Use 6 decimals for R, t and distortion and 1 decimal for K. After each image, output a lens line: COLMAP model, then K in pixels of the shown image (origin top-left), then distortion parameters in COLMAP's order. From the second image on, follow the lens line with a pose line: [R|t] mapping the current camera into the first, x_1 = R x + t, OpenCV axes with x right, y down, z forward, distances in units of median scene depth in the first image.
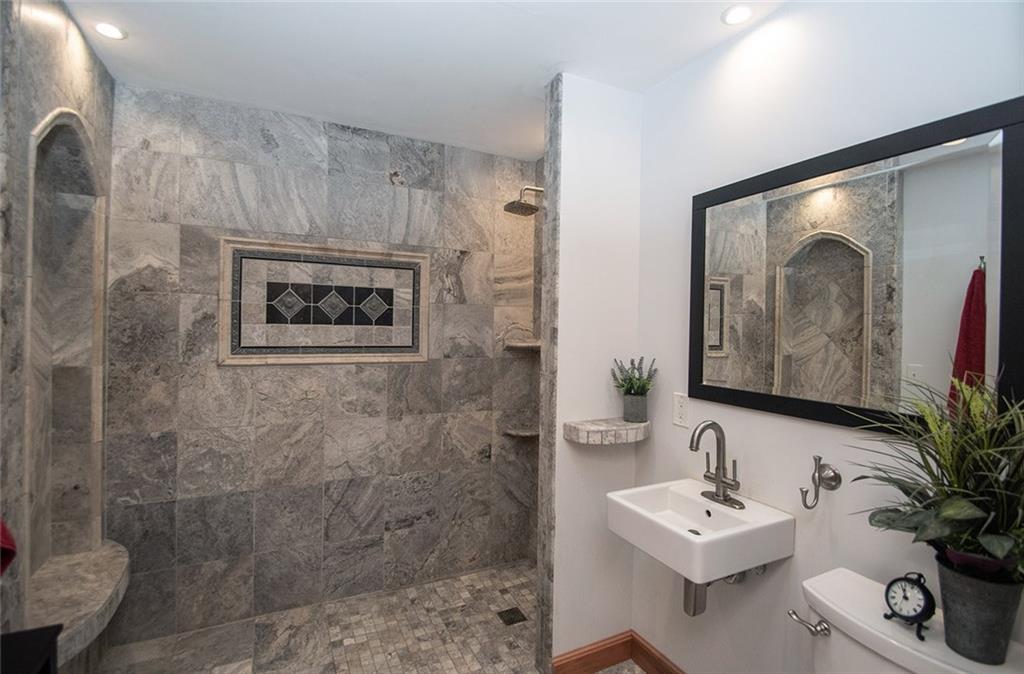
lens RADIAL K [[469.6, 0, 500.9], [0, 469.6, 329.9], [0, 0, 1]] dist [0.013385, -0.016040]
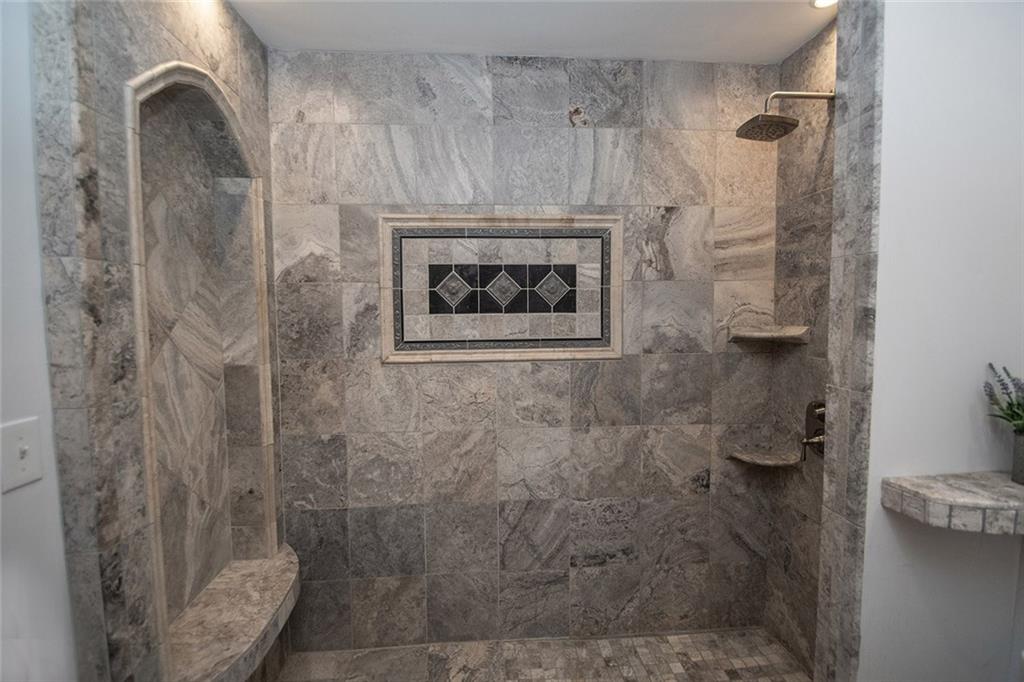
lens RADIAL K [[448.7, 0, 505.4], [0, 448.7, 344.4], [0, 0, 1]] dist [0.015116, -0.018228]
pose [[0.929794, -0.001199, -0.368078, -0.072959], [0.024720, 0.997940, 0.059194, -0.003025], [0.367249, -0.064137, 0.927909, 0.296130]]
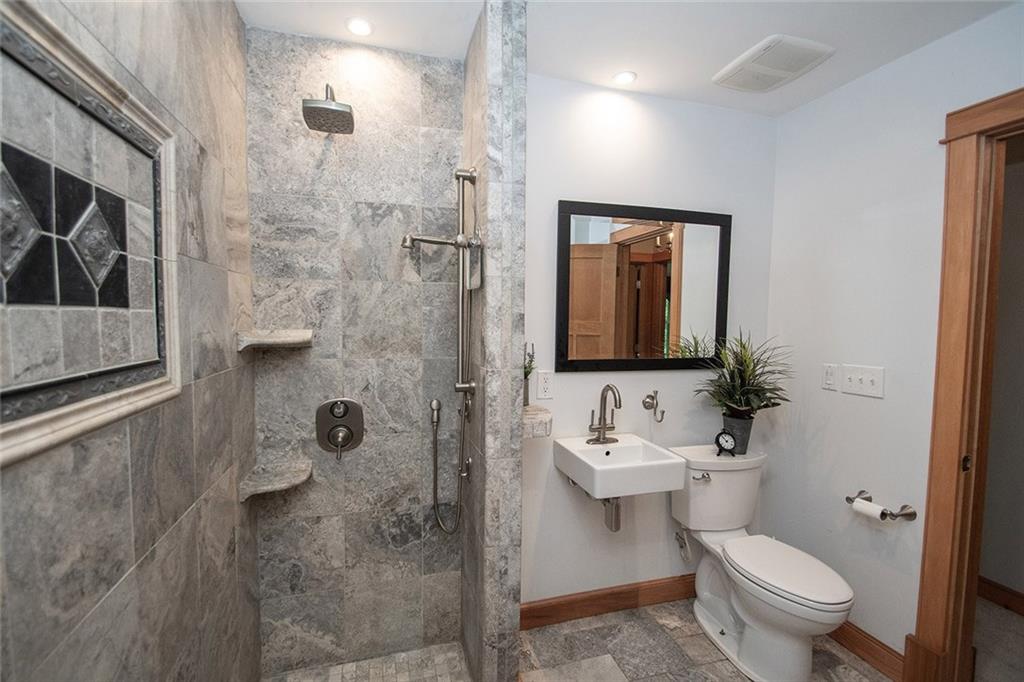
lens RADIAL K [[448.7, 0, 505.4], [0, 448.7, 344.4], [0, 0, 1]] dist [0.015116, -0.018228]
pose [[0.163147, -0.072966, 0.983900, -0.580938], [-0.003142, 0.997218, 0.074474, -0.007959], [-0.986597, -0.015242, 0.162464, 0.754152]]
